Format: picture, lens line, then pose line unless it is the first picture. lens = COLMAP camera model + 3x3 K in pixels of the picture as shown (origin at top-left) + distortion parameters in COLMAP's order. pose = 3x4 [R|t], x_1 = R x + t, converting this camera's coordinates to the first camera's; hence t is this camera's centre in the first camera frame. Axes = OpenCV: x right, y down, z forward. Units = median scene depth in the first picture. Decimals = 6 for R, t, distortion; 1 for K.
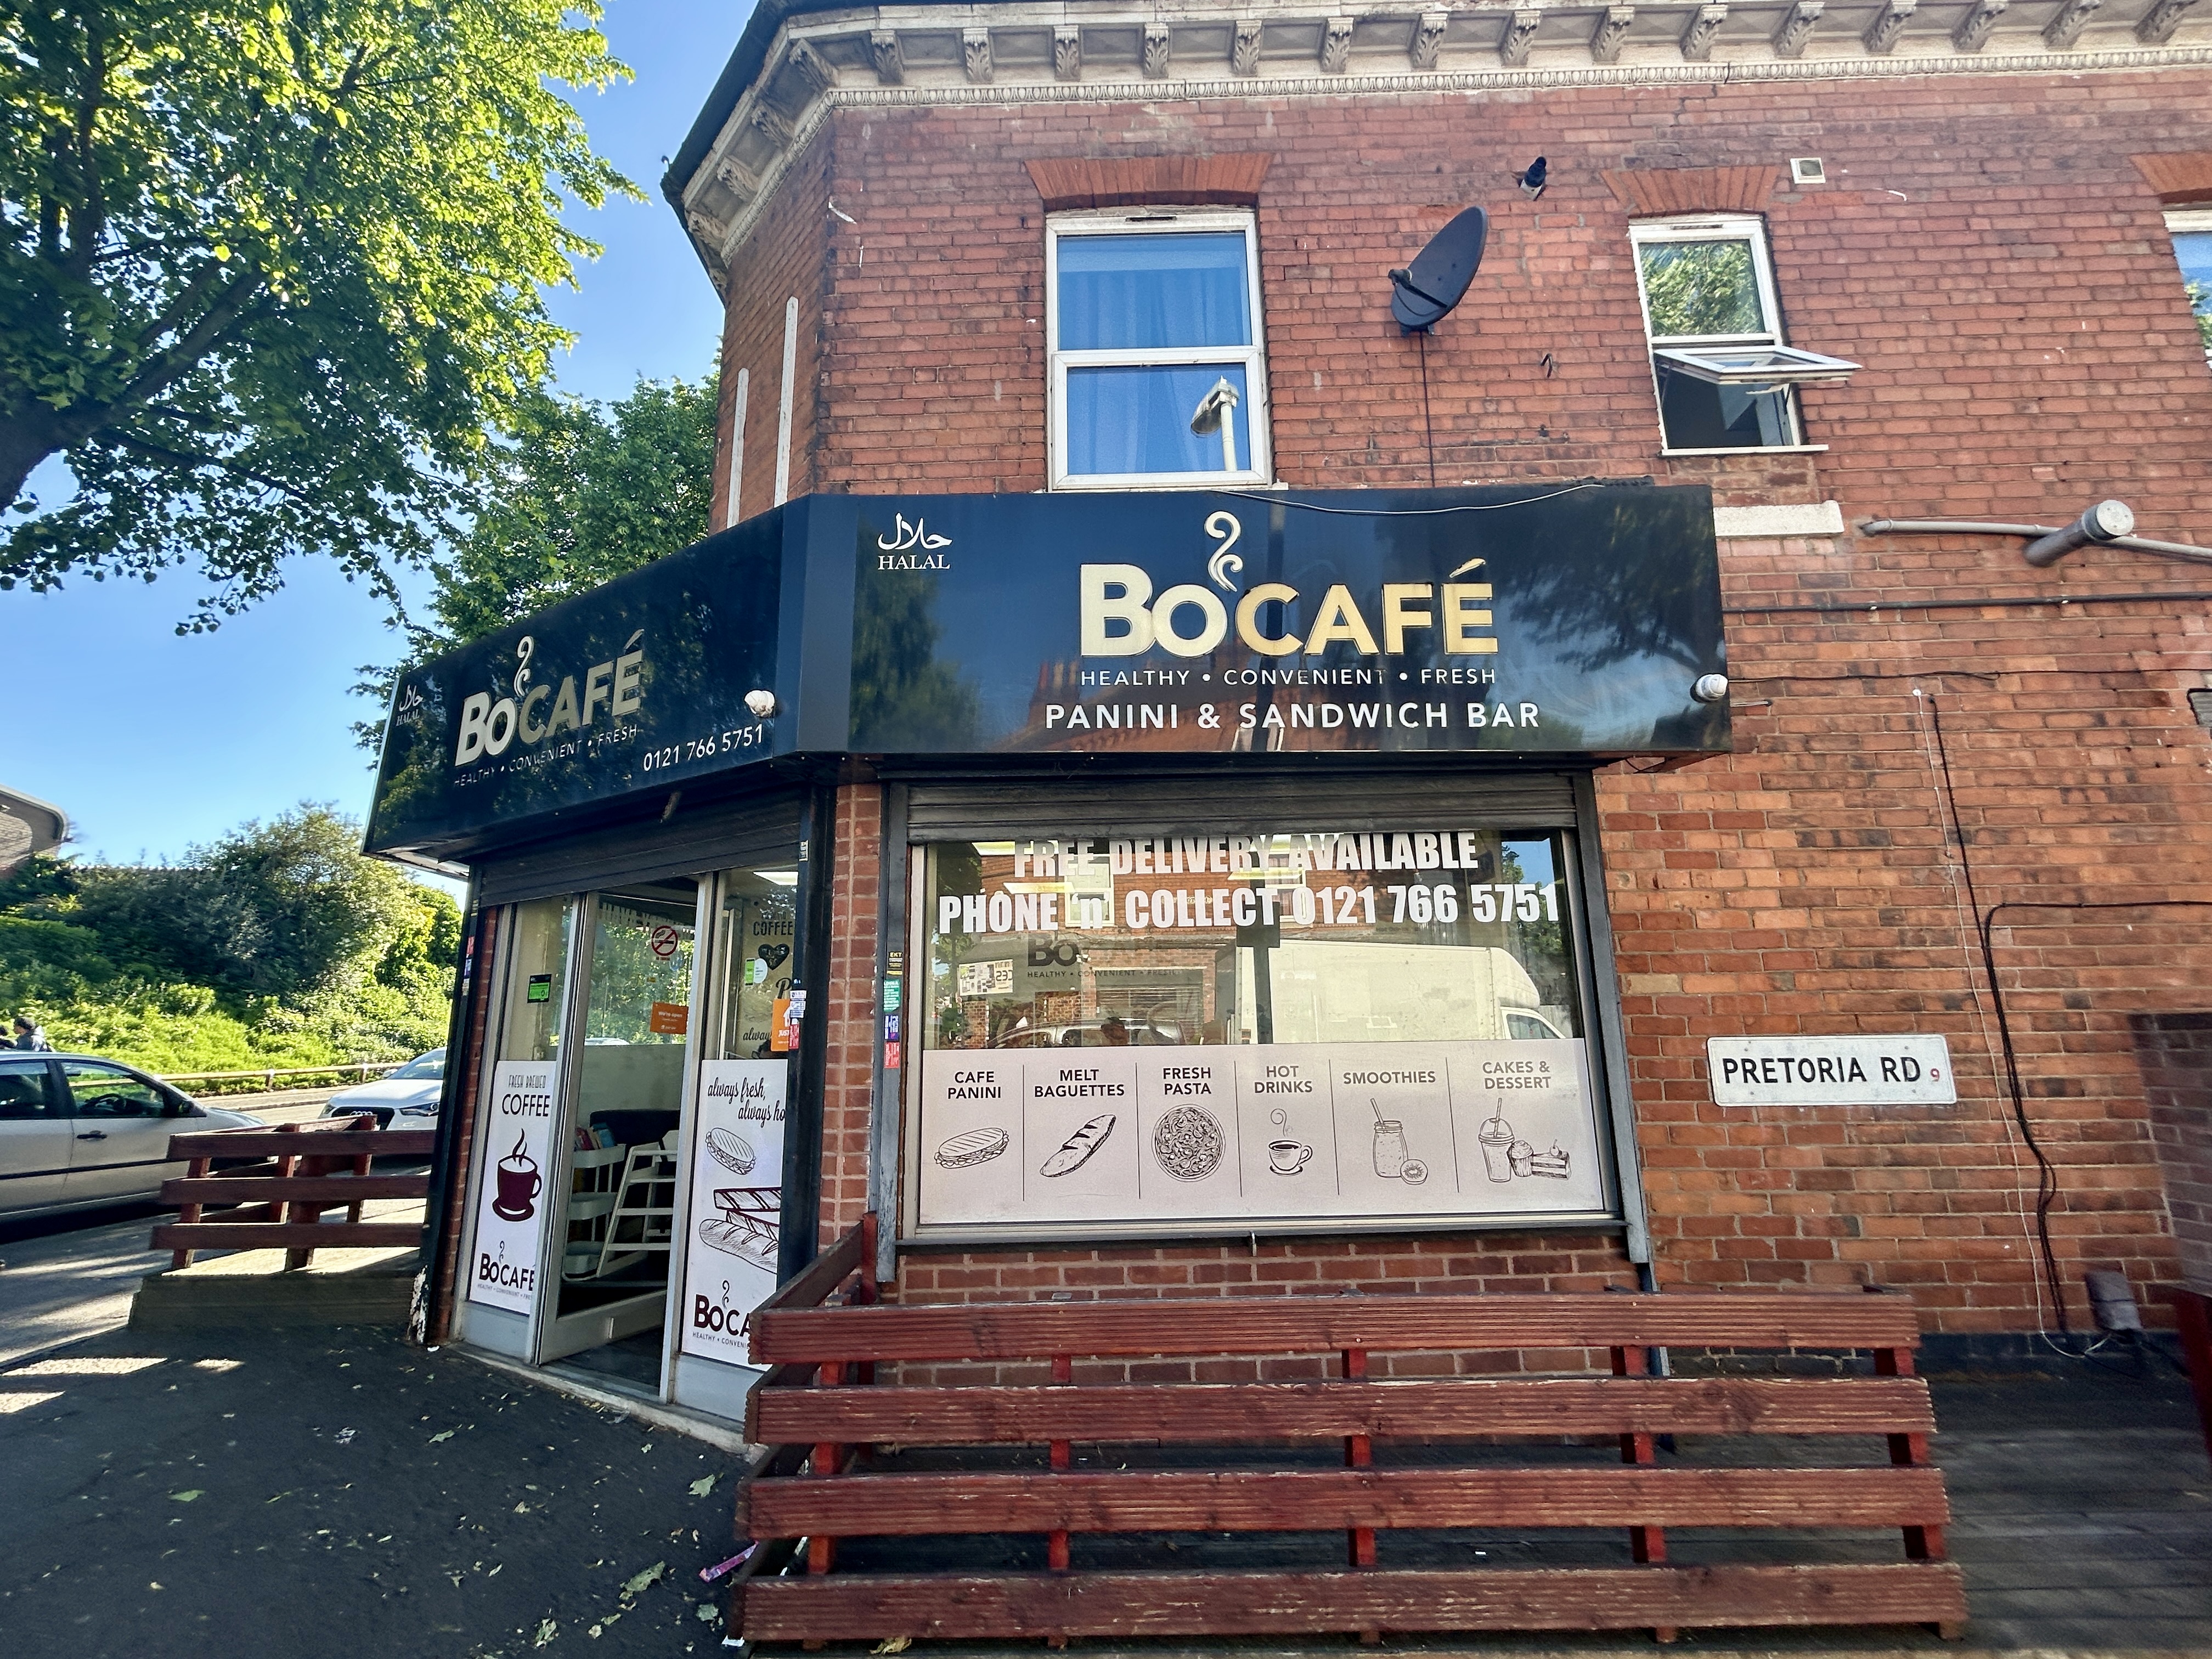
lens RADIAL K [[946.4, 0, 1112.4], [0, 946.4, 833.6], [0, 0, 1]] dist [-0.000782, 0.000435]
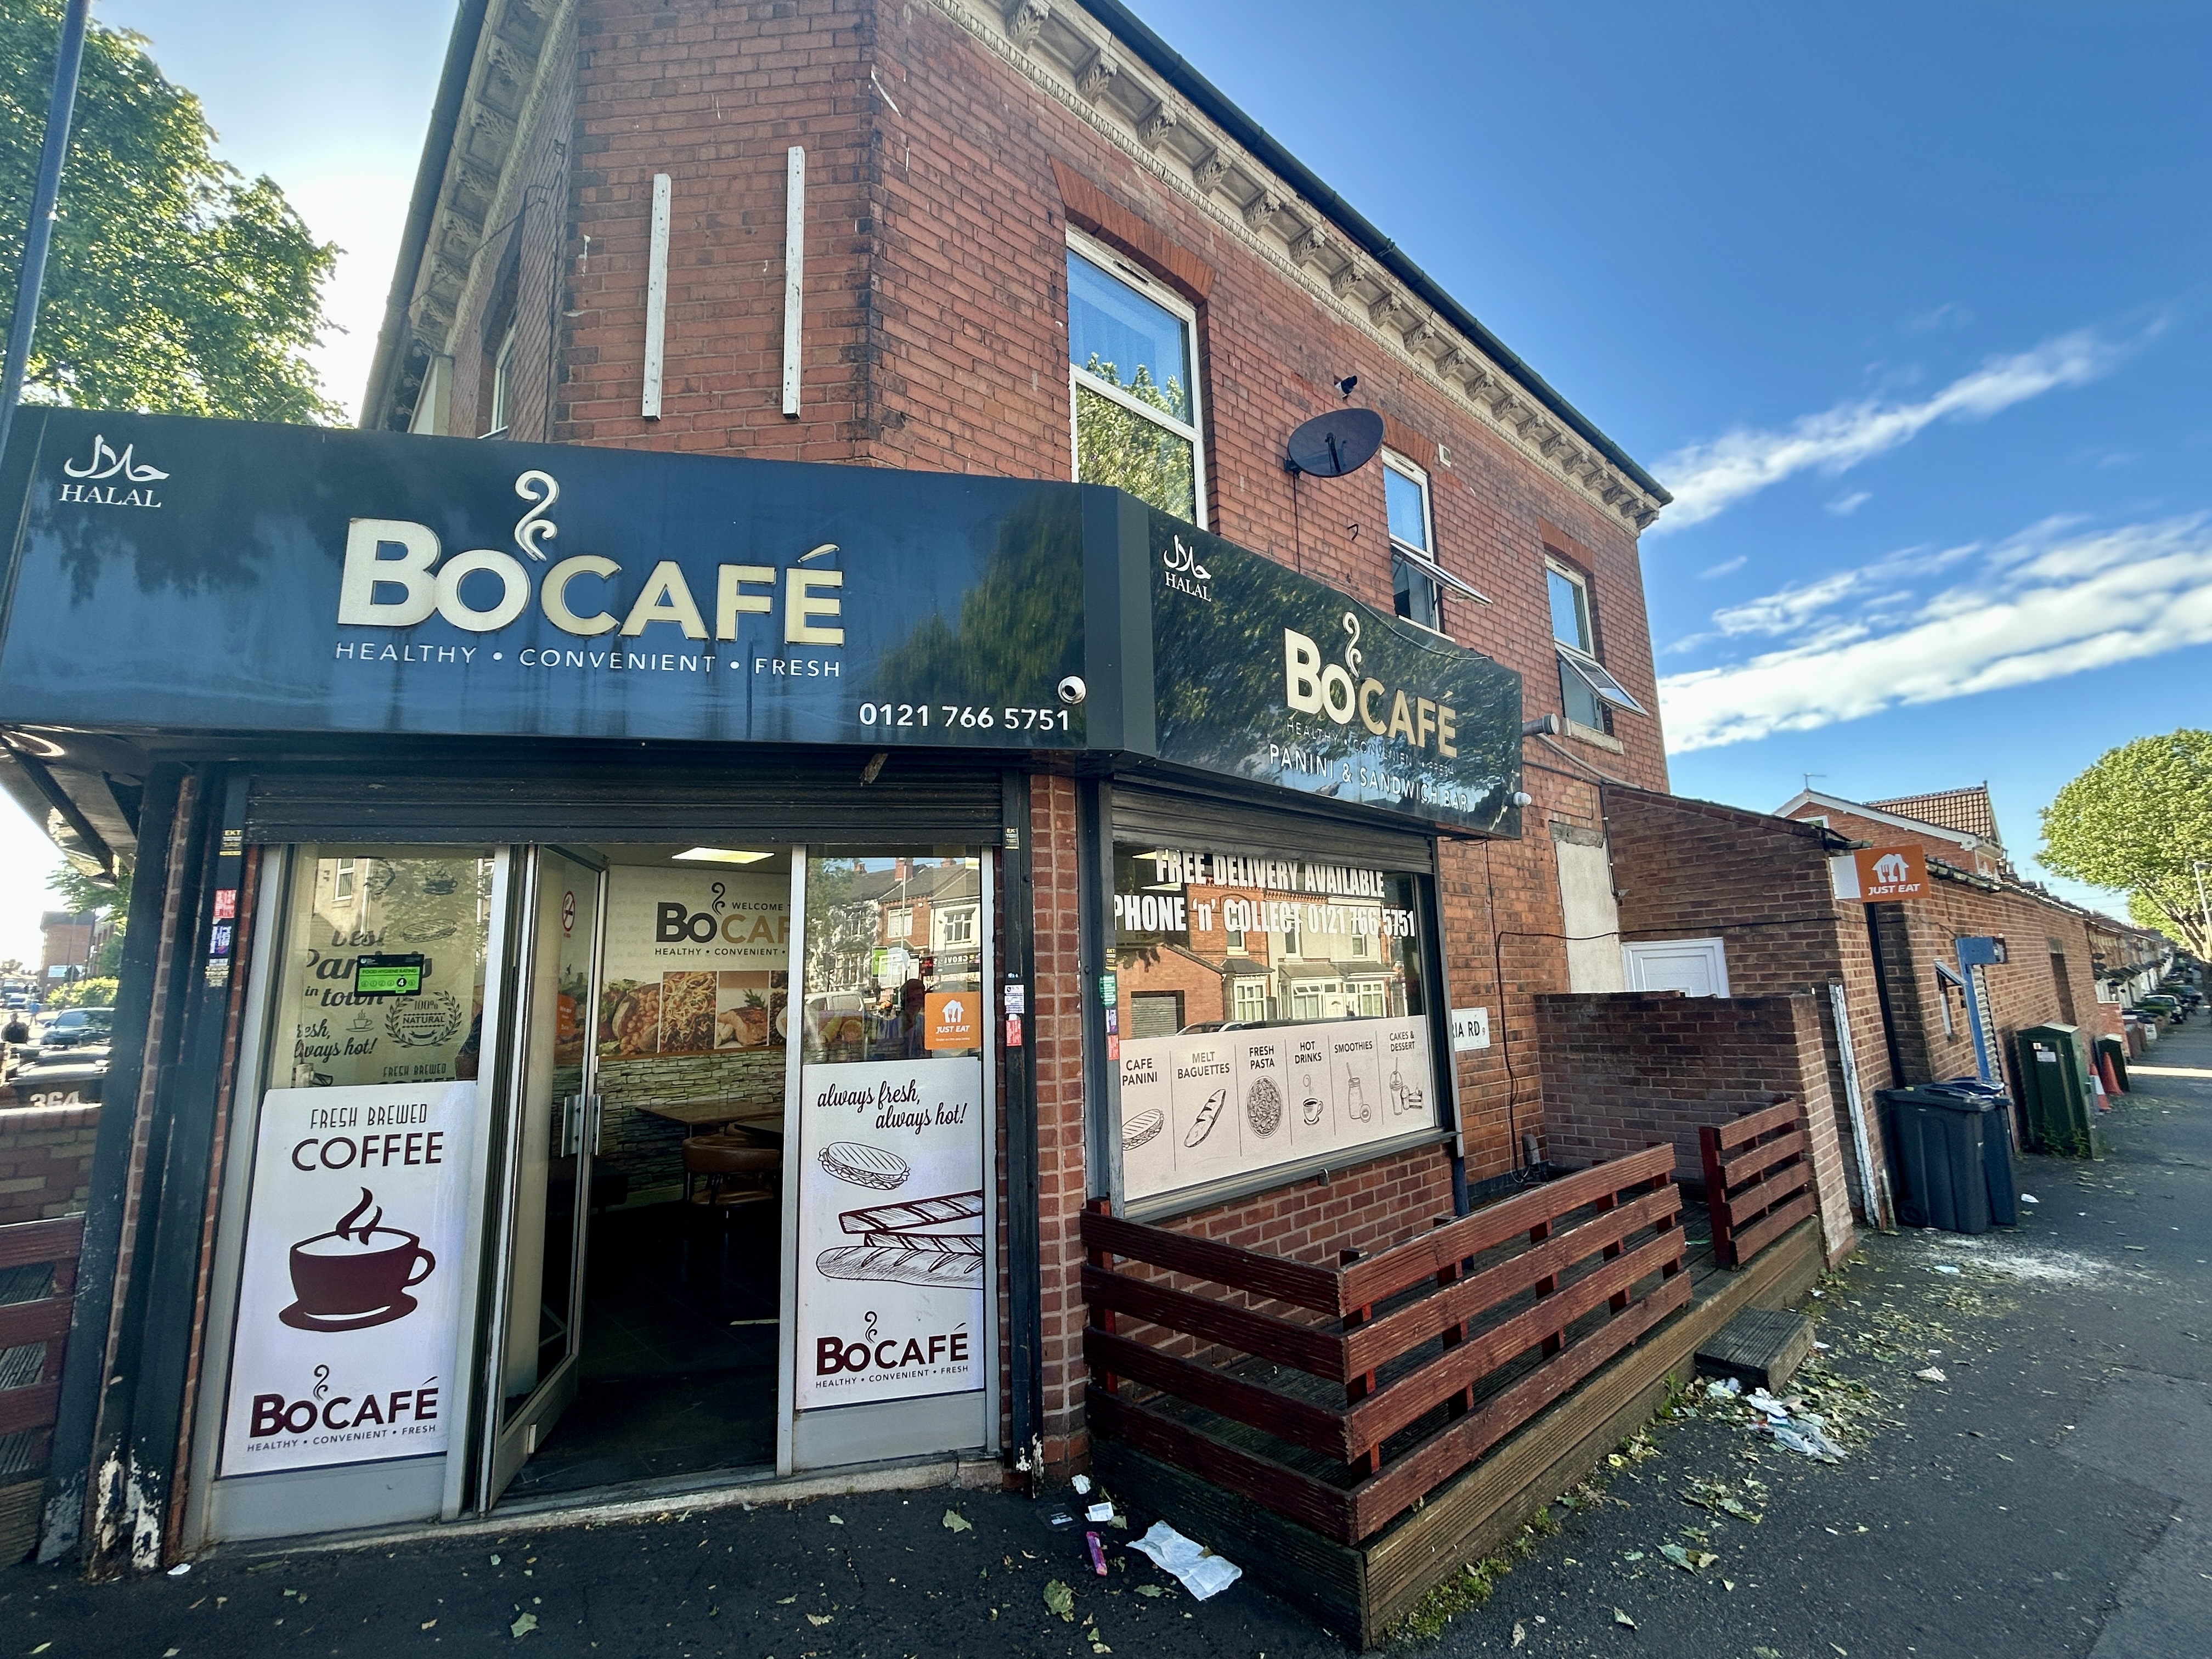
lens RADIAL K [[948.0, 0, 1101.7], [0, 948.0, 832.3], [0, 0, 1]] dist [0.001414, -0.000289]
pose [[0.737890, 0.104520, 0.666778, -0.883041], [-0.123186, 0.992198, -0.019207, 0.019082], [-0.663584, -0.067965, 0.745008, 0.226956]]
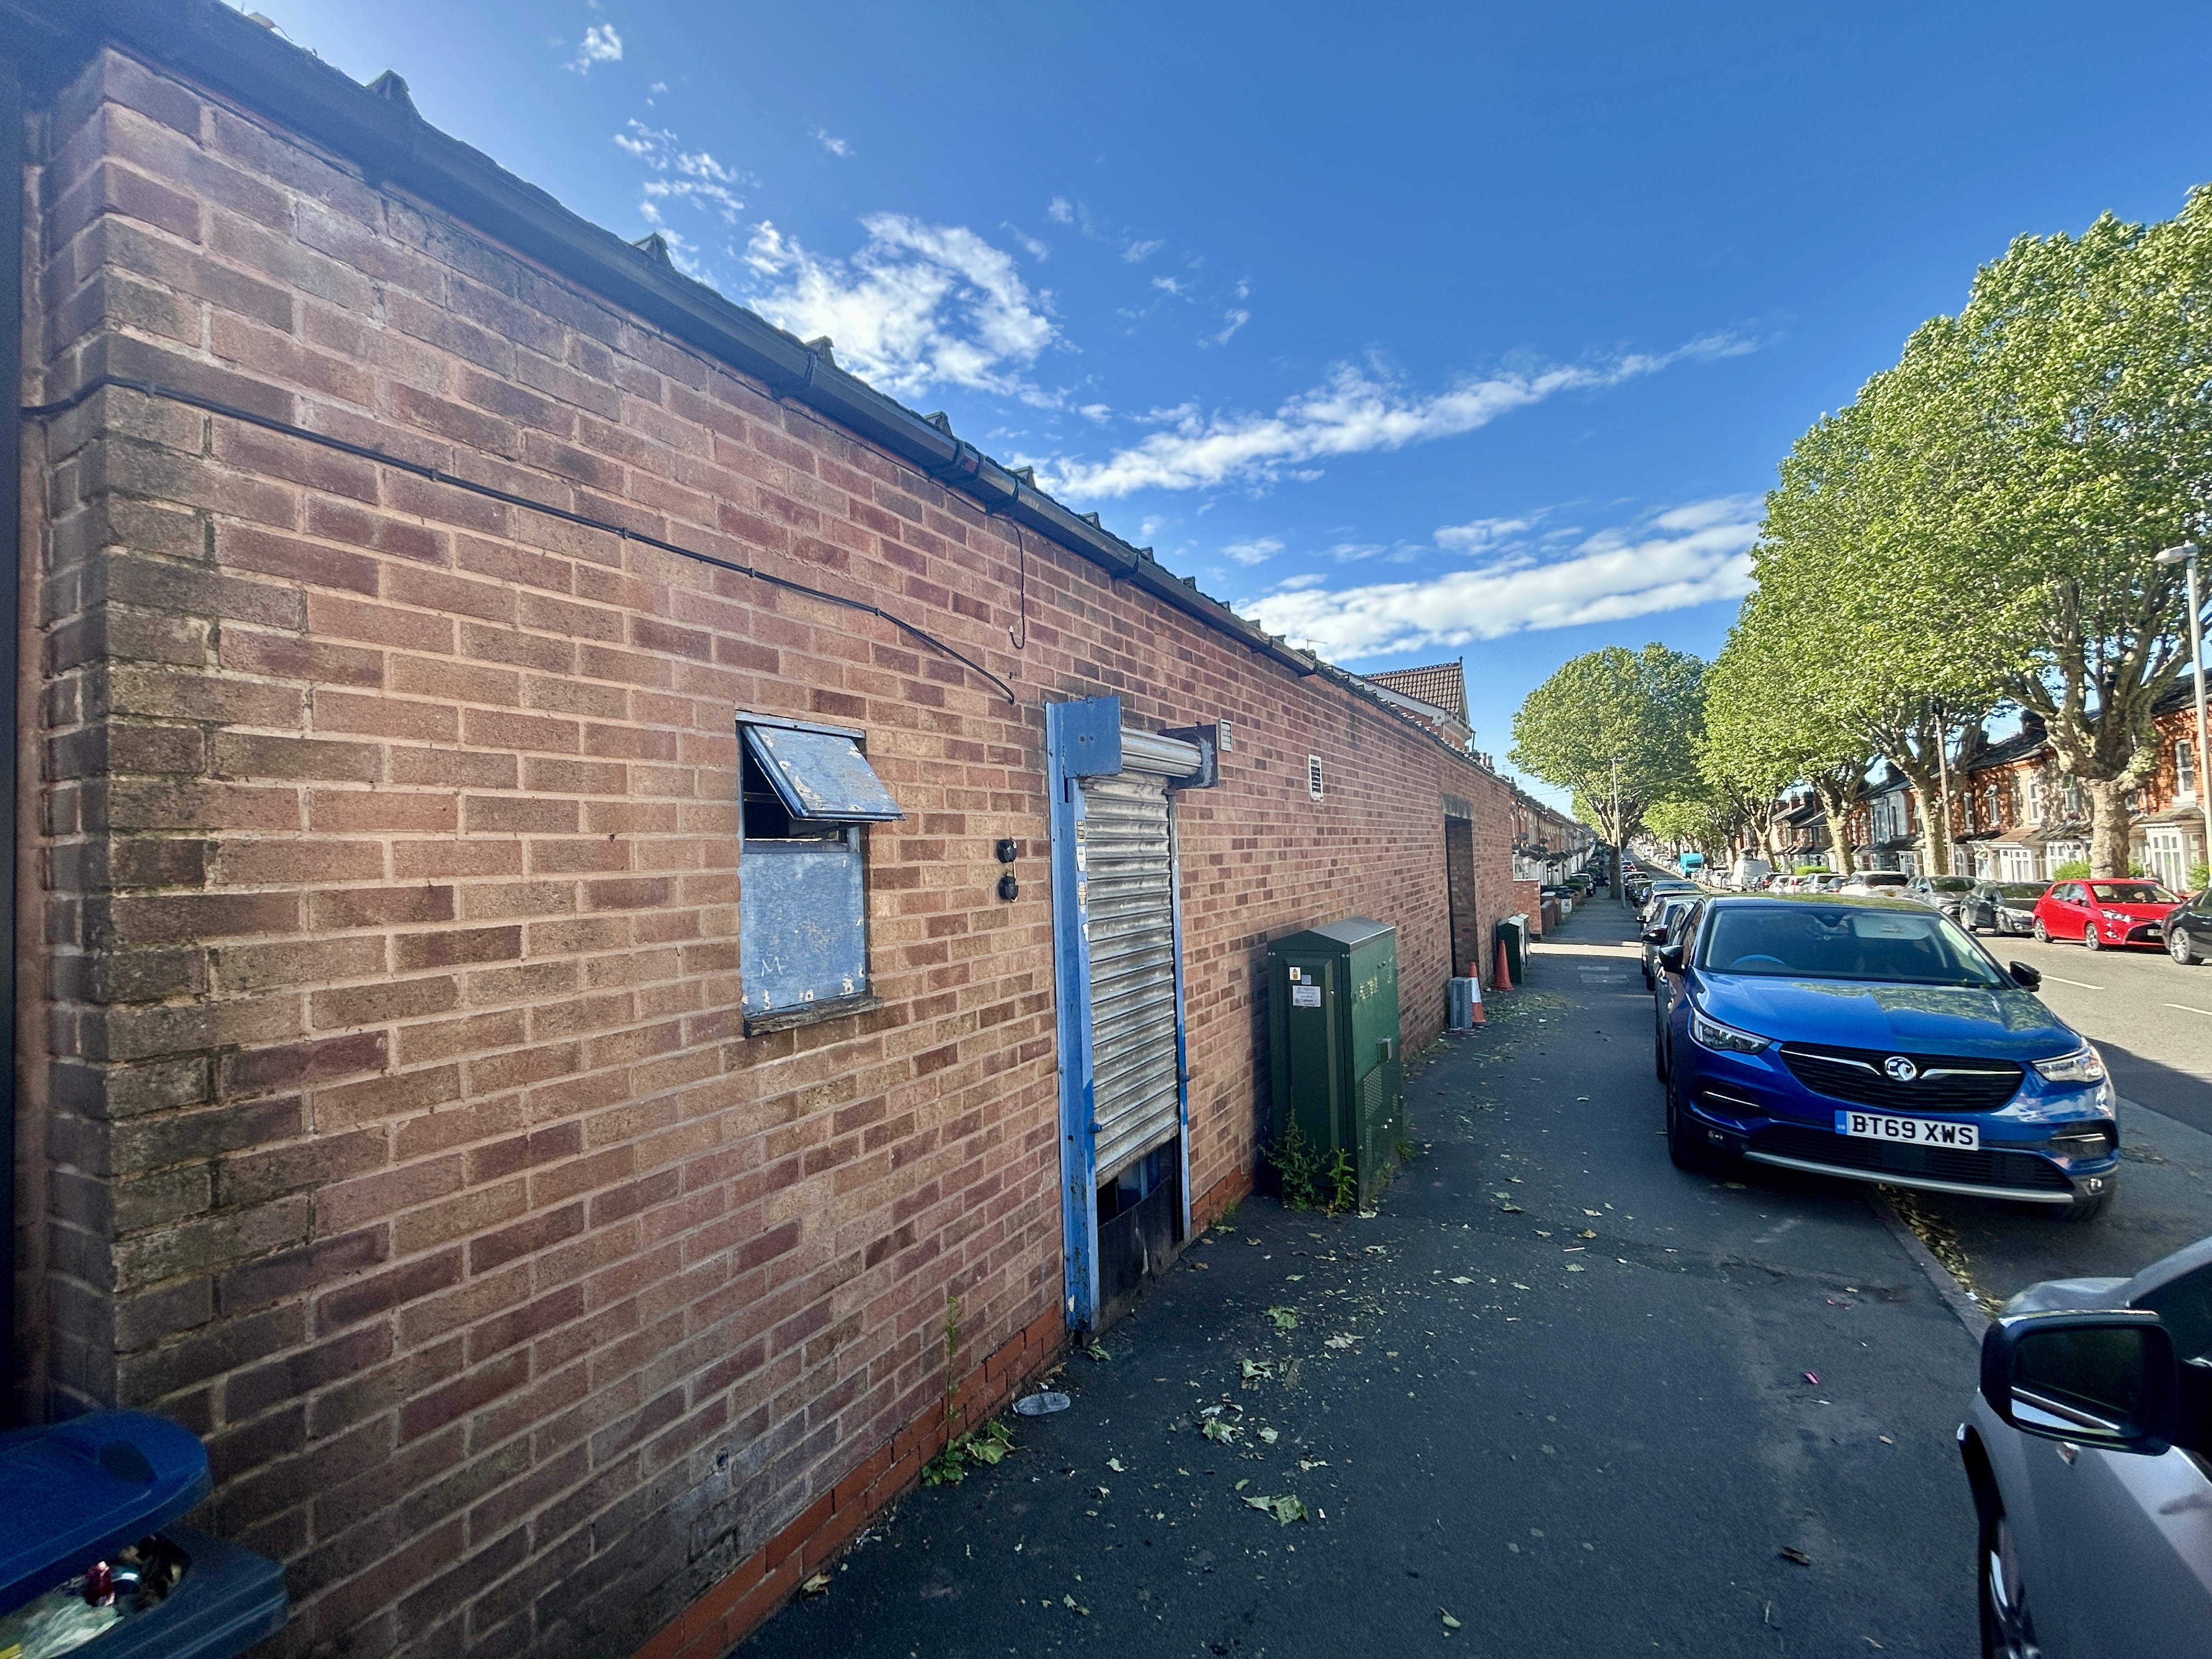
lens RADIAL K [[948.0, 0, 1101.7], [0, 948.0, 832.3], [0, 0, 1]] dist [0.001414, -0.000289]
pose [[0.451446, 0.029603, 0.891807, 1.943271], [-0.157608, 0.986381, 0.047041, 0.041817], [-0.878269, -0.161792, 0.449963, 0.112380]]
